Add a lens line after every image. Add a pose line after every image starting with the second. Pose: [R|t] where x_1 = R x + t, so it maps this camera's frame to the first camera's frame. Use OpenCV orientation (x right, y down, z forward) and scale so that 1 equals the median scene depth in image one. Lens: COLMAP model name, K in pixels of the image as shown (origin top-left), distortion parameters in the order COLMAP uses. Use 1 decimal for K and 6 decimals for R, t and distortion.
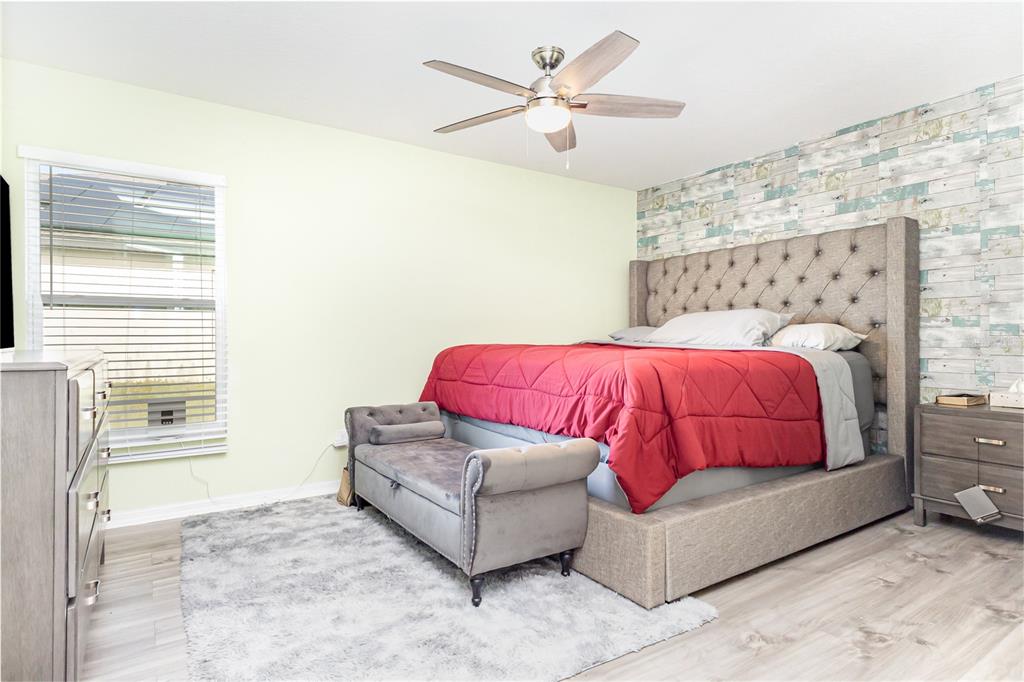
lens RADIAL K [[566.7, 0, 511.0], [0, 566.7, 343.0], [0, 0, 1]] dist [0.014279, -0.006007]
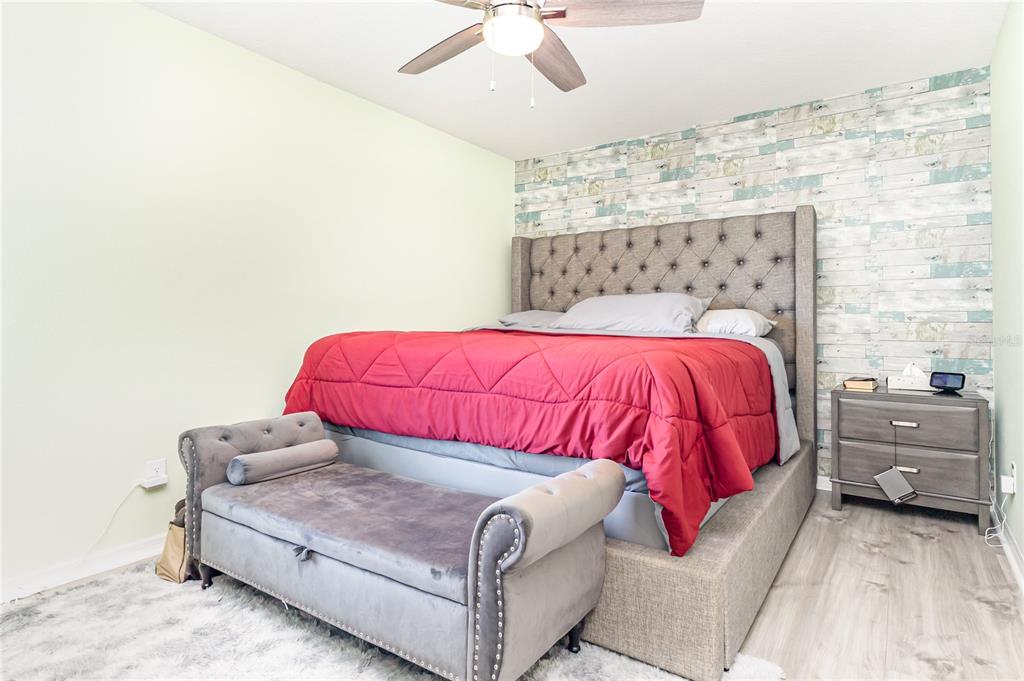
lens RADIAL K [[566.7, 0, 511.3], [0, 566.7, 317.7], [0, 0, 1]] dist [0.014279, -0.006007]
pose [[0.927837, 0.006021, 0.372939, -0.192464], [0.000305, 0.999857, -0.016903, -0.003703], [-0.372987, 0.015797, 0.927702, 0.265068]]
